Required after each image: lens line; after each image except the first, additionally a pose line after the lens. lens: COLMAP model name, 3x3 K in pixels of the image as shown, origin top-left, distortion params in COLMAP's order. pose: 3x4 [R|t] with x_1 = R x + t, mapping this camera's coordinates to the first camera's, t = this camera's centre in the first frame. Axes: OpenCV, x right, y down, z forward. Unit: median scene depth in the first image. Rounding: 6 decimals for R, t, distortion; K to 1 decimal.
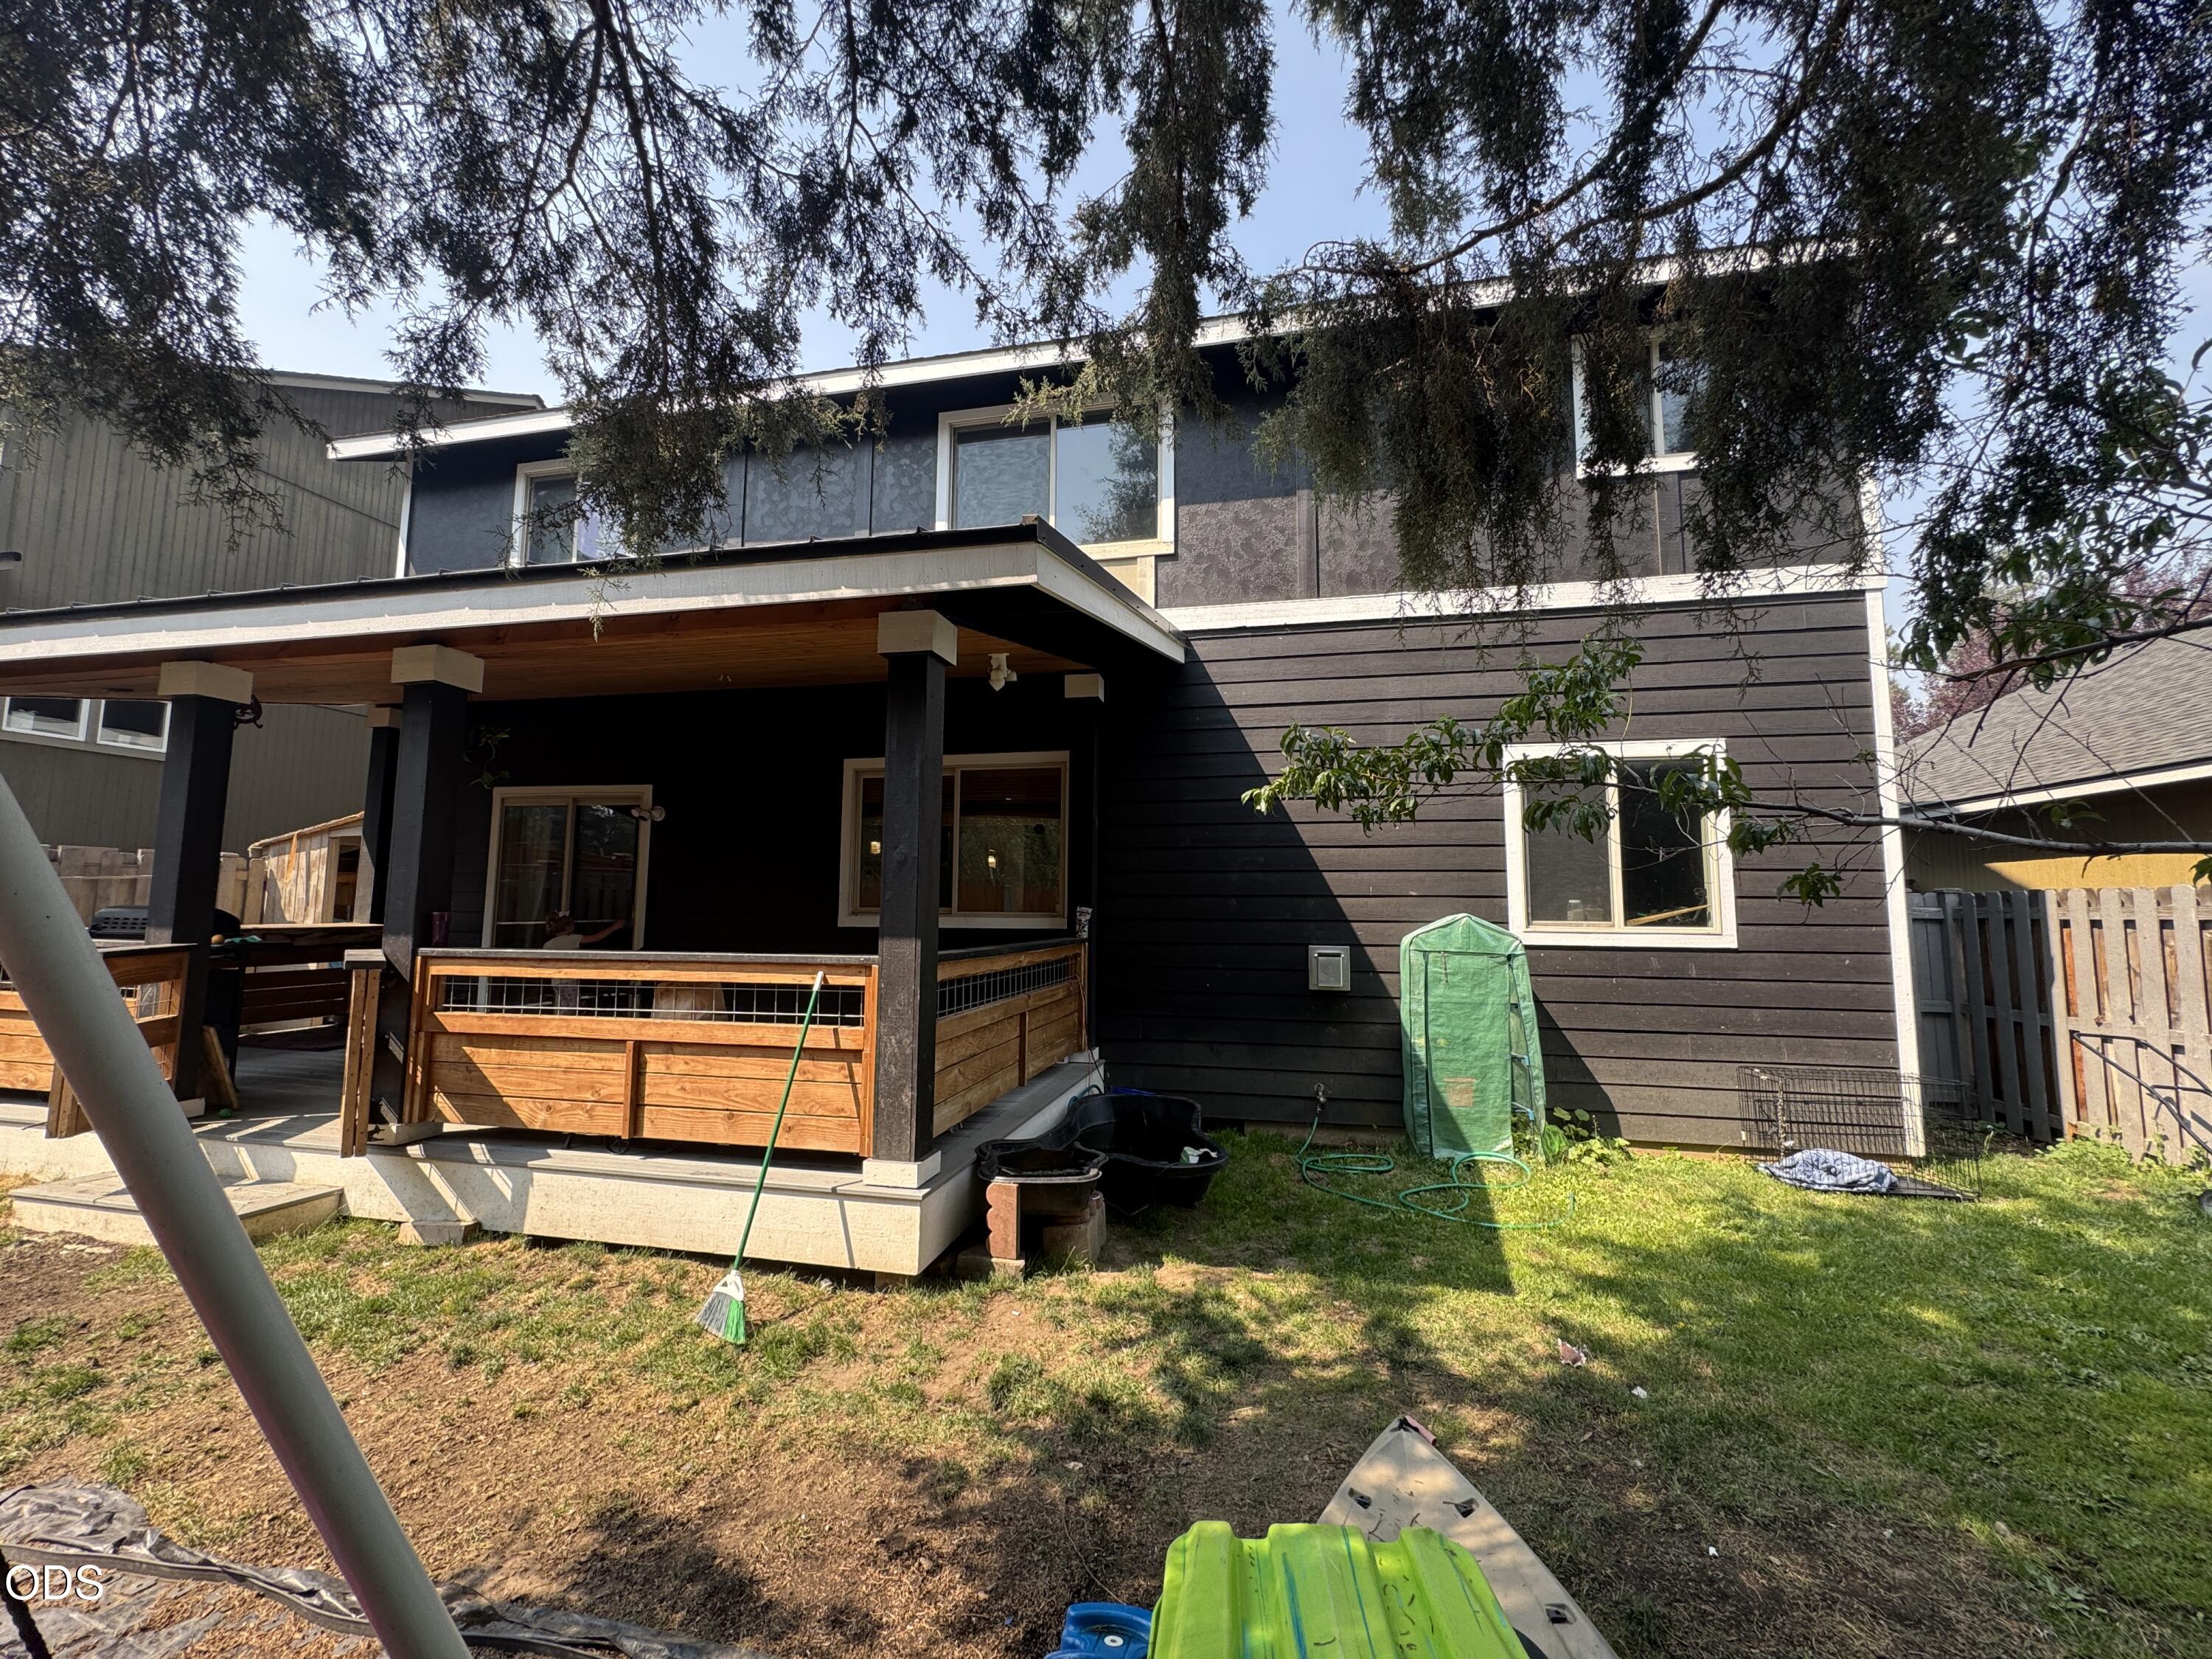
lens RADIAL K [[883.5, 0, 1100.8], [0, 883.5, 828.2], [0, 0, 1]] dist [-0.001060, -0.000535]
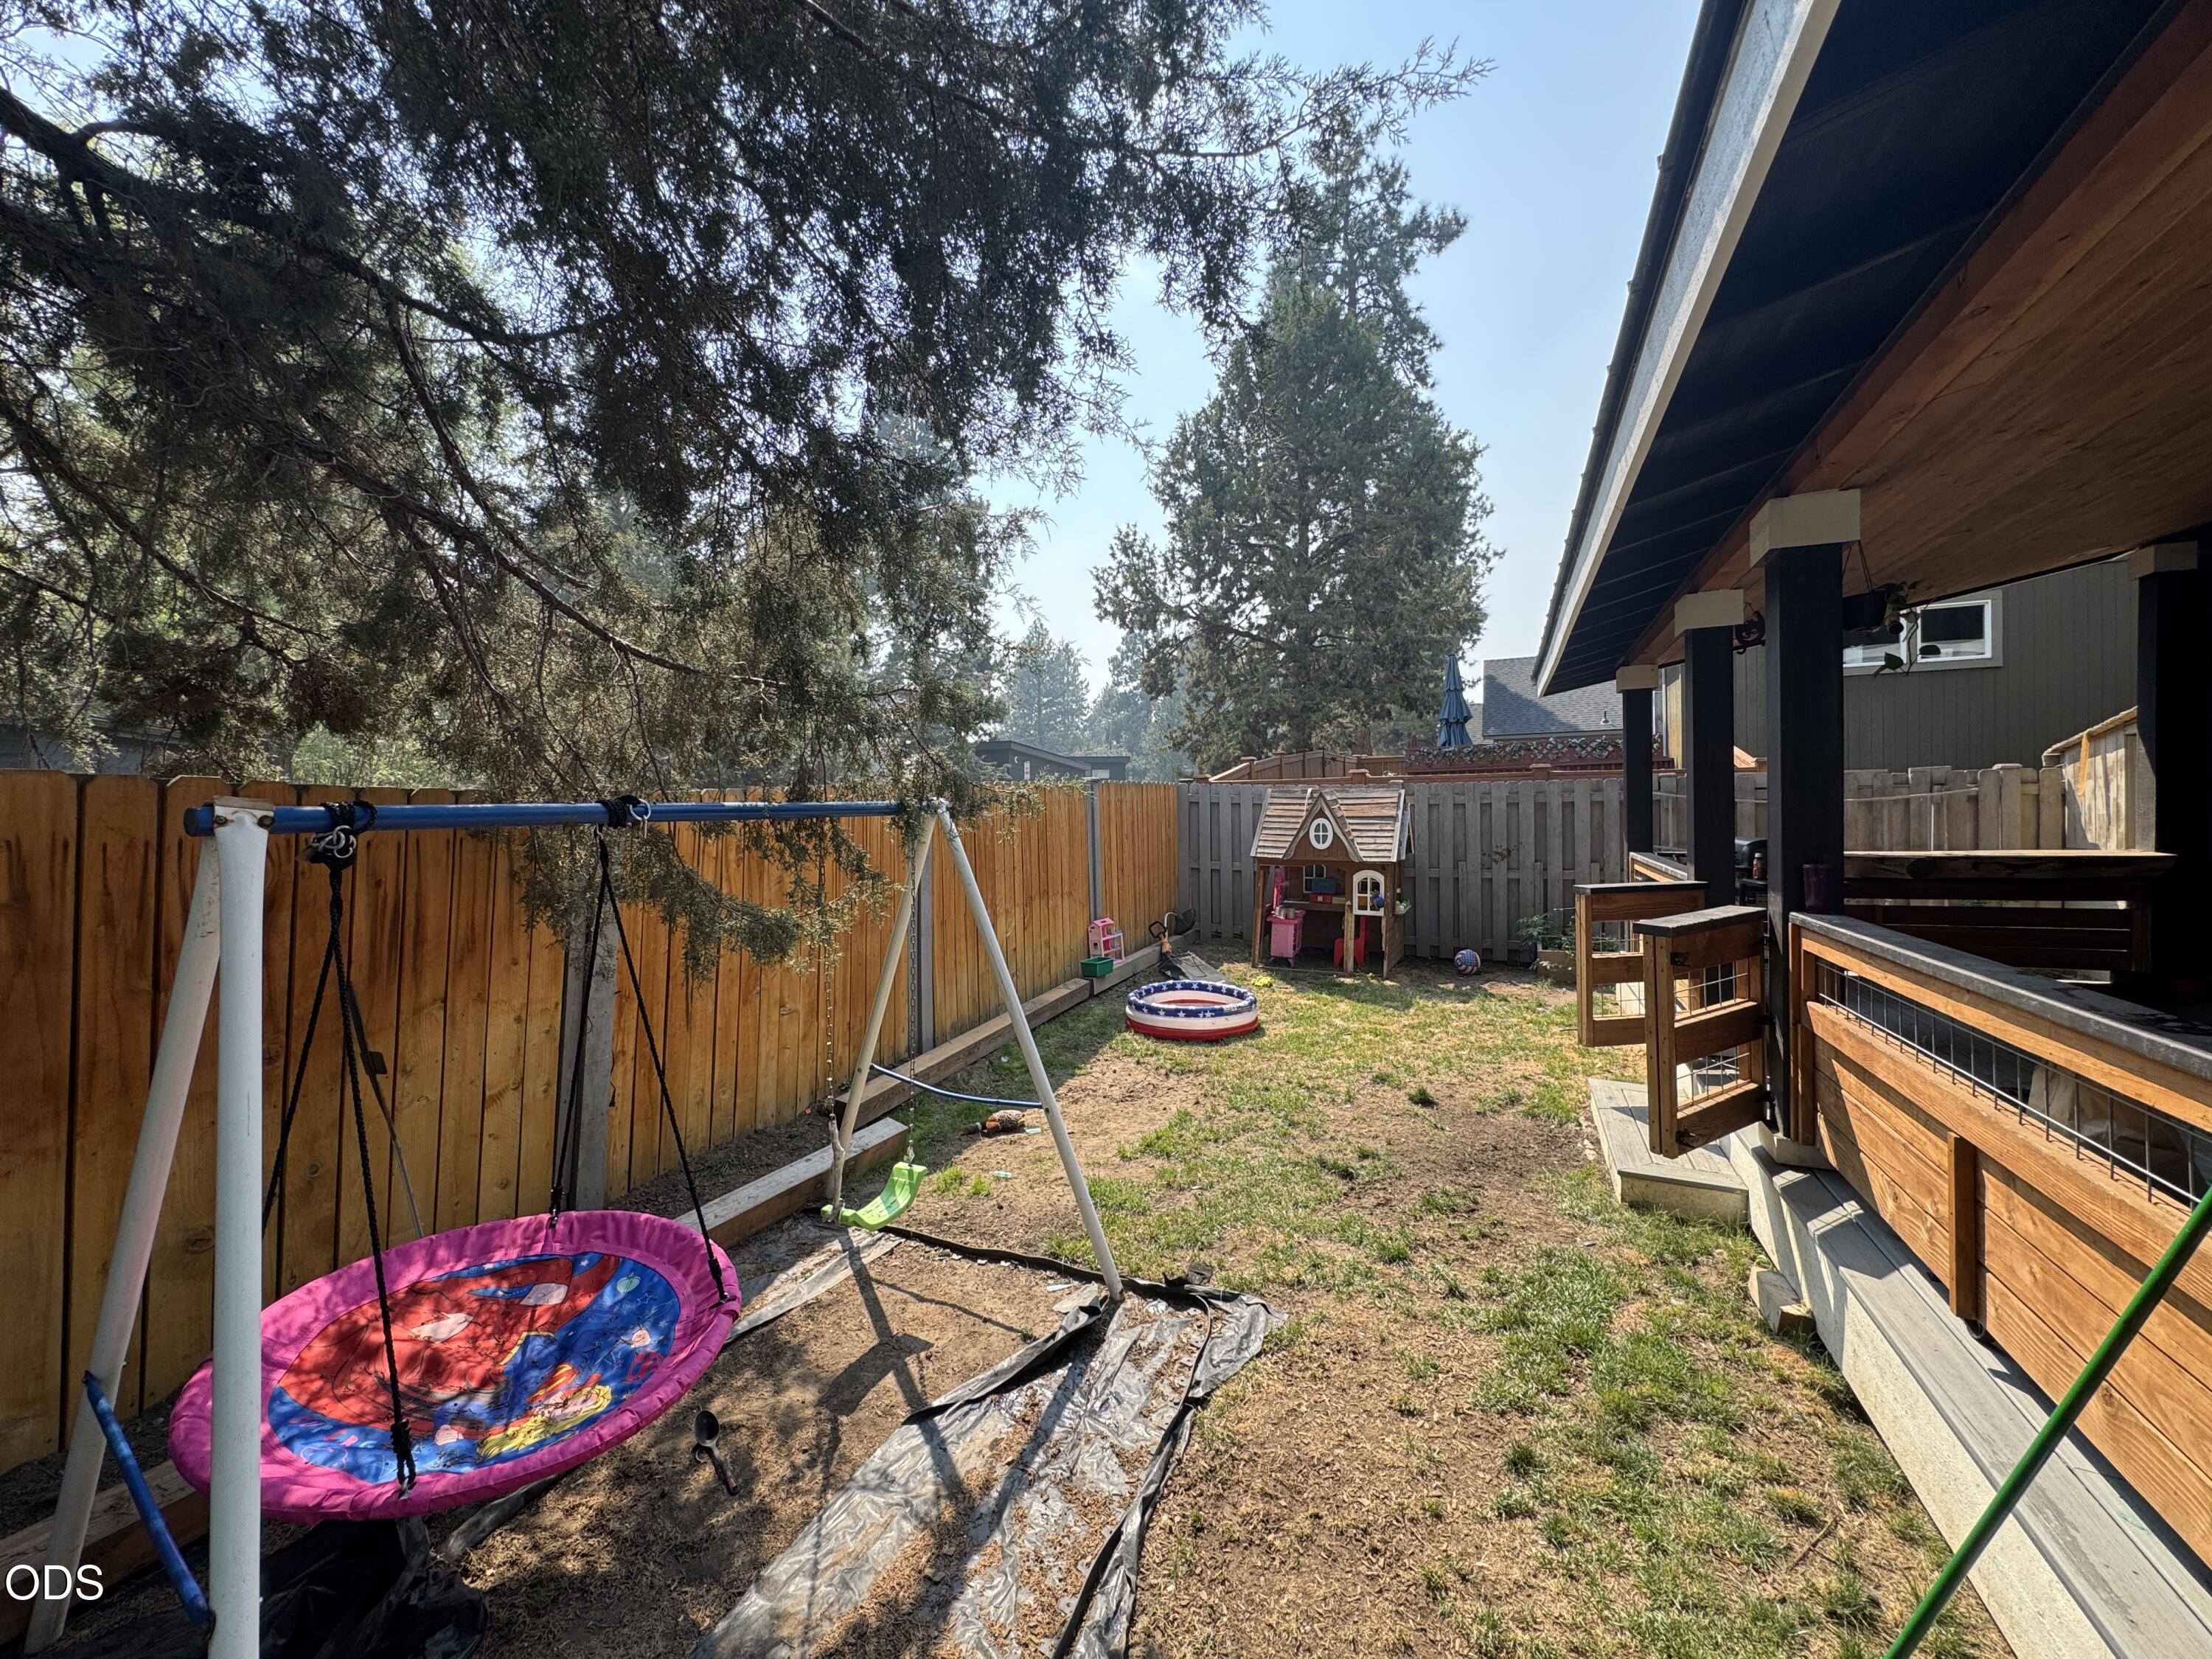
lens RADIAL K [[883.5, 0, 1116.3], [0, 883.5, 834.9], [0, 0, 1]] dist [-0.001060, -0.000535]
pose [[-0.185076, 0.017054, -0.982576, 0.068188], [0.106897, 0.994266, -0.002878, 0.012310], [0.976893, -0.105567, -0.185838, 0.619266]]
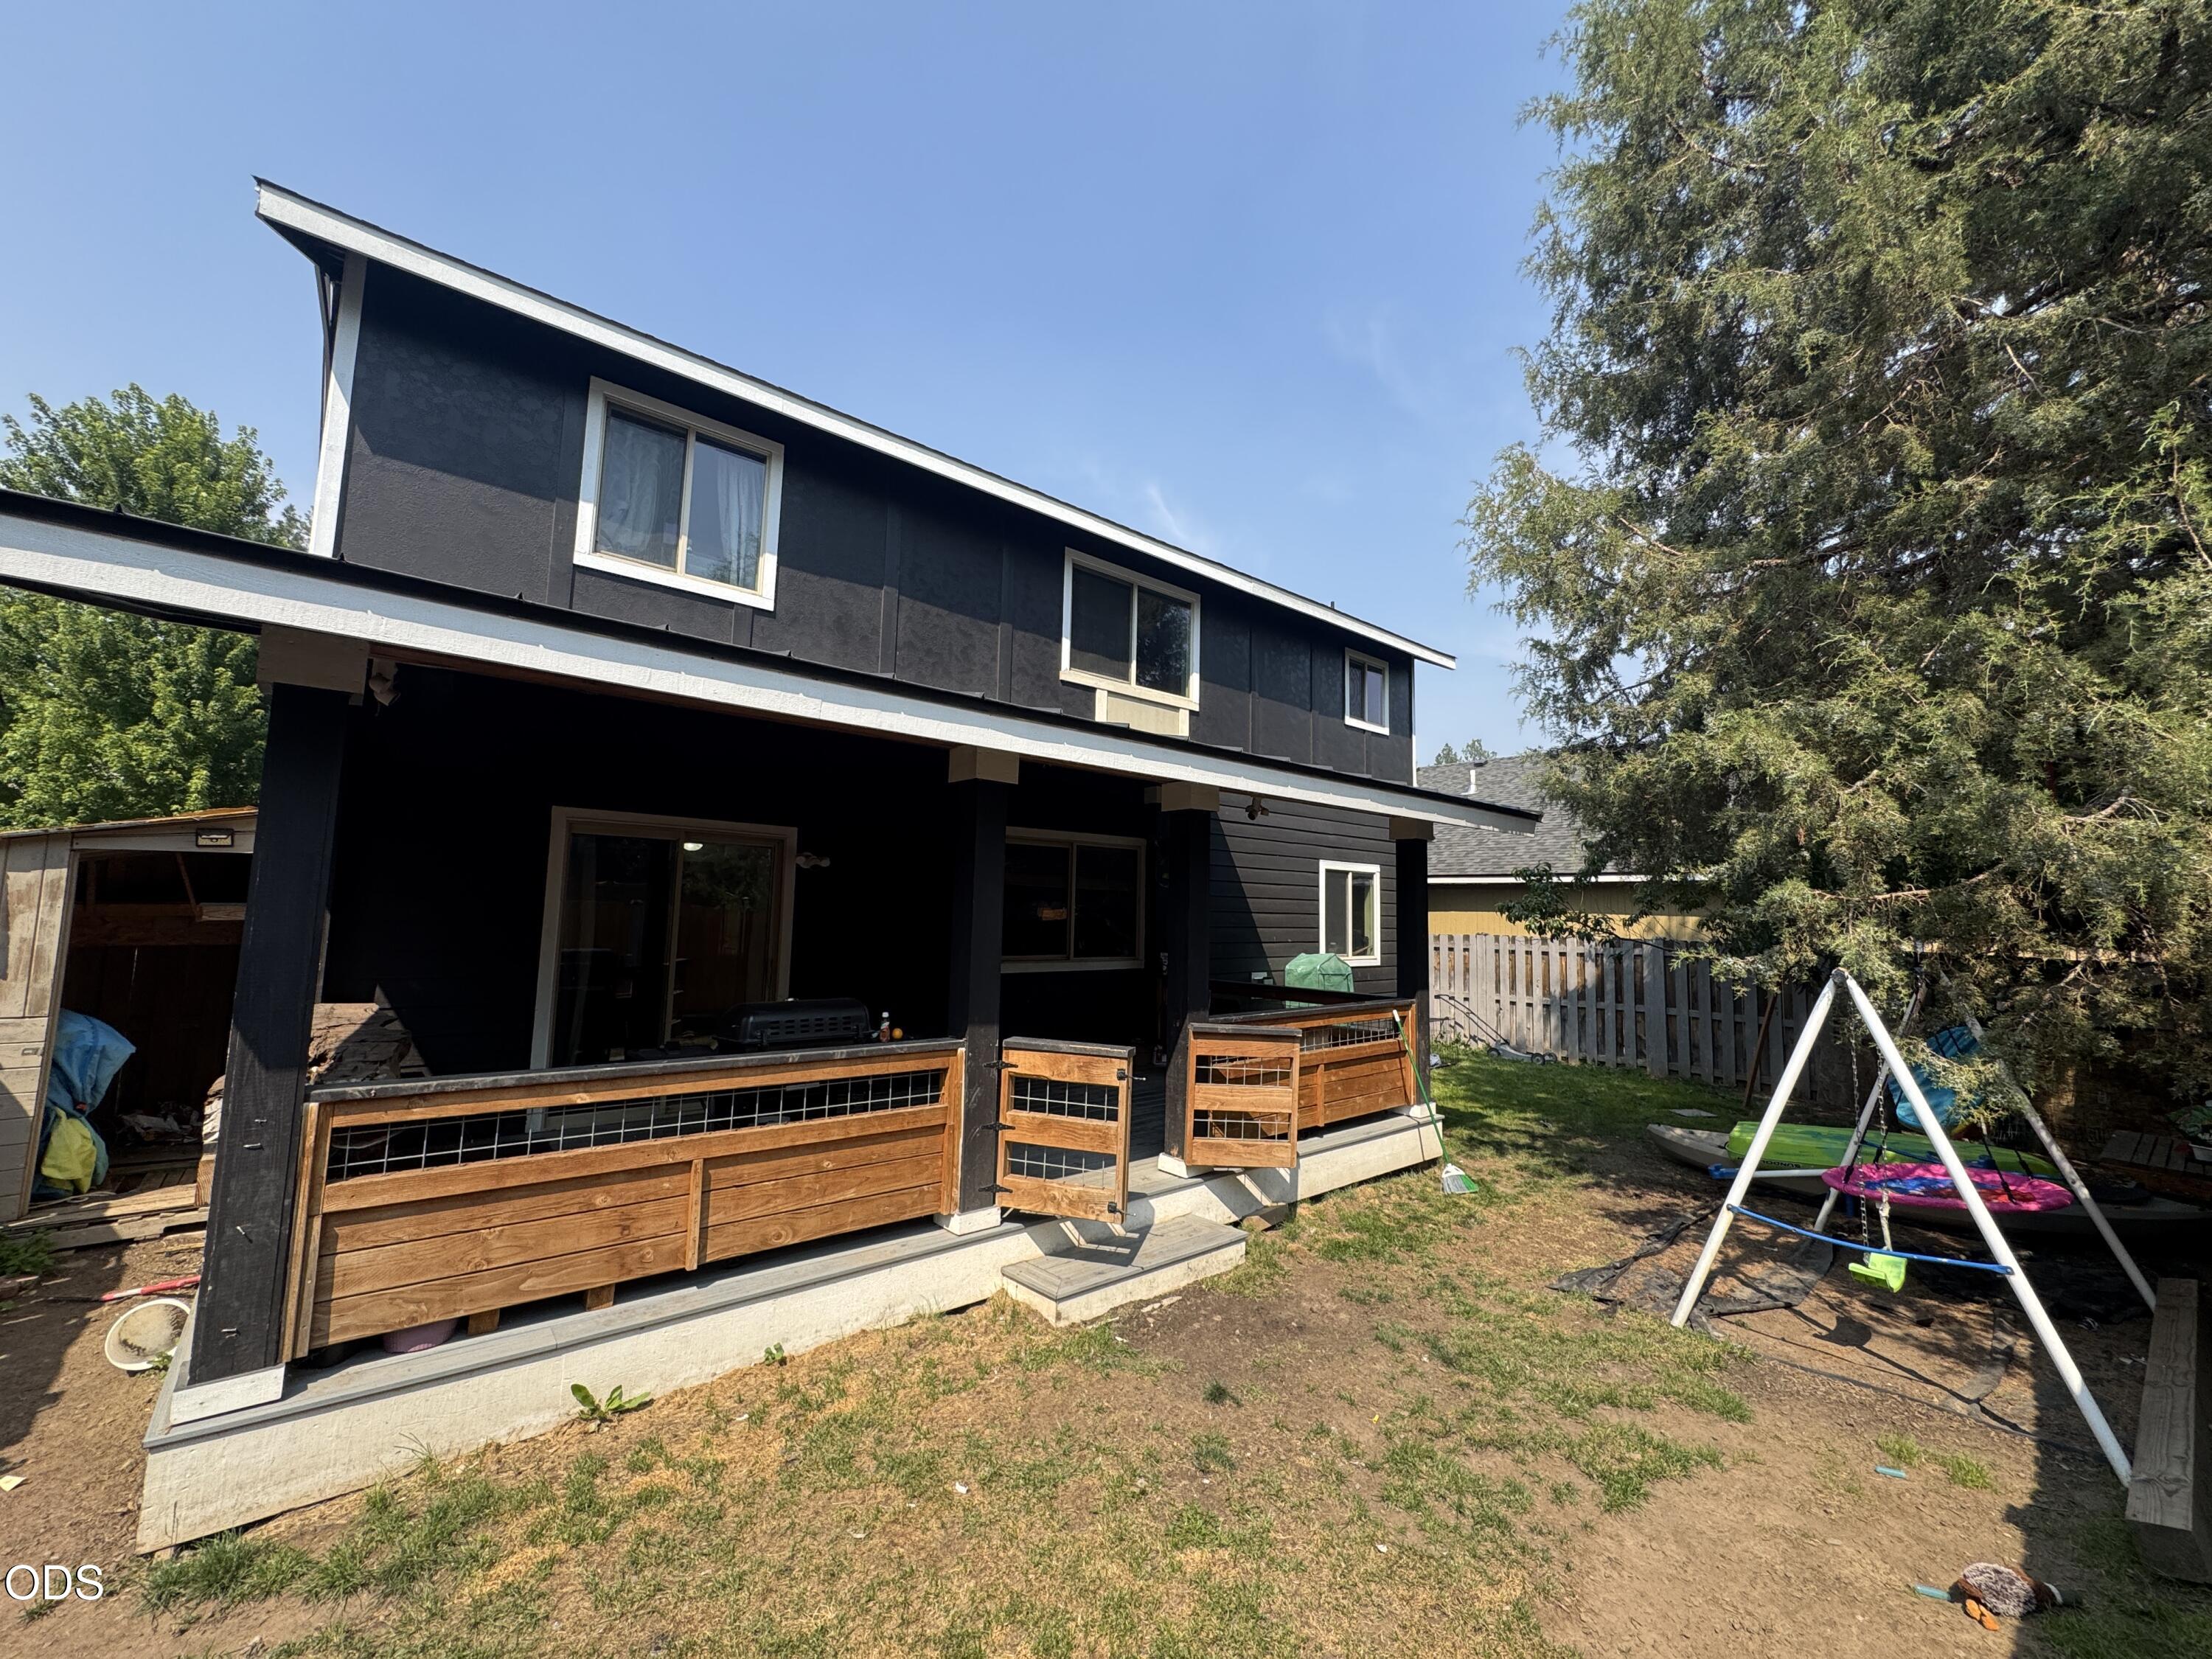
lens RADIAL K [[894.5, 0, 1112.1], [0, 894.5, 822.0], [0, 0, 1]] dist [0.001991, 0.000208]
pose [[0.590321, 0.085291, 0.802650, -2.047640], [-0.090193, 0.995144, -0.039412, -0.093069], [-0.802113, -0.049127, 0.595147, 0.361001]]
